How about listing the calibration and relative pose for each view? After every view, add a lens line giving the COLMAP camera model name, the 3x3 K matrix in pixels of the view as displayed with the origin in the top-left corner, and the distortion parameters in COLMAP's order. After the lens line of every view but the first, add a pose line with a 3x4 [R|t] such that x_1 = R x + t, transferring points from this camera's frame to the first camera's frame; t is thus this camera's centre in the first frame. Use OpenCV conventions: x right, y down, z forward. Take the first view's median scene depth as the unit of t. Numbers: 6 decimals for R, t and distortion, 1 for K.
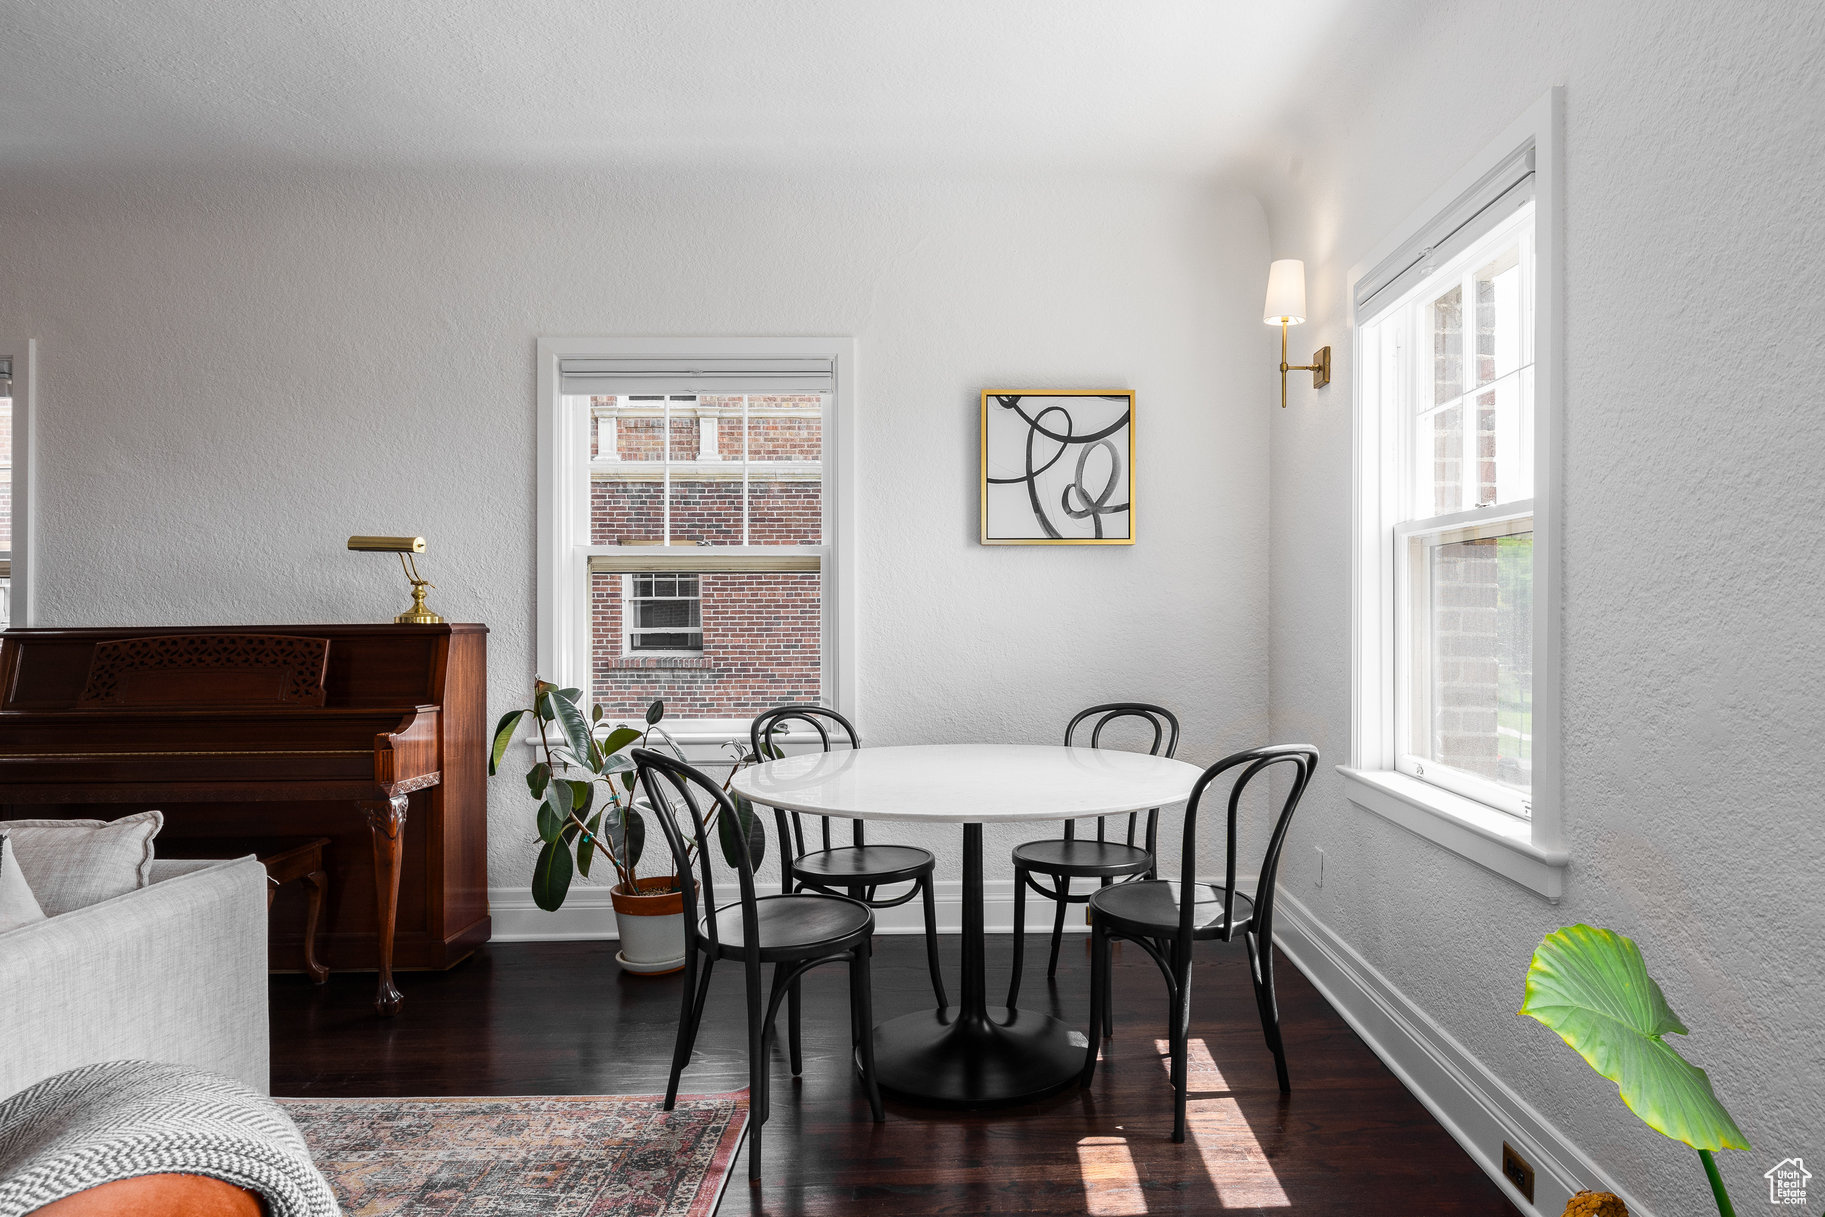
lens RADIAL K [[1103.6, 0, 997.2], [0, 1103.6, 627.4], [0, 0, 1]] dist [0.001319, 0.000128]
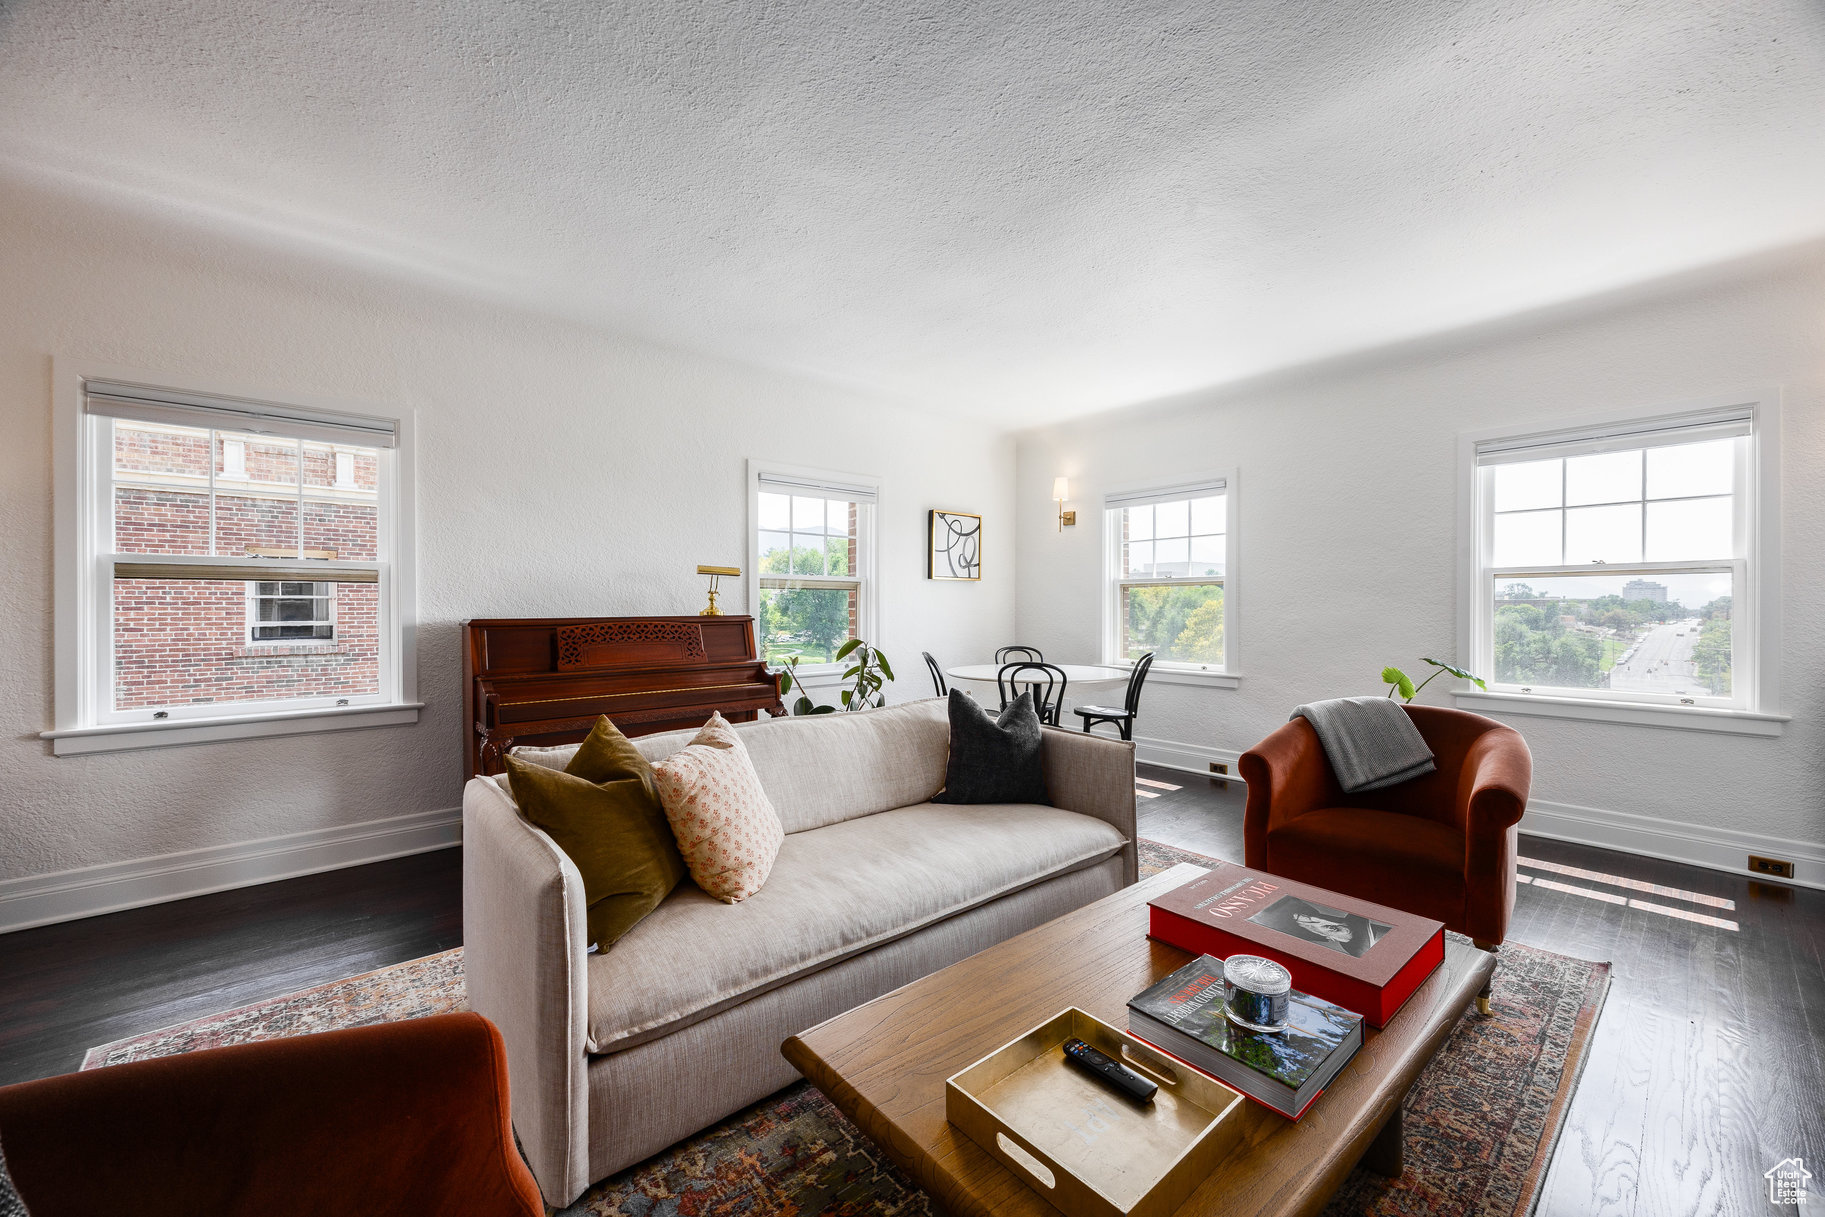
lens RADIAL K [[696.2, 0, 903.9], [0, 696.2, 615.1], [0, 0, 1]] dist [-0.002821, -0.000031]
pose [[0.775176, -0.003799, 0.631734, -0.268914], [0.006923, 0.999973, -0.002481, 0.000055], [-0.631708, 0.006297, 0.775181, -0.013338]]
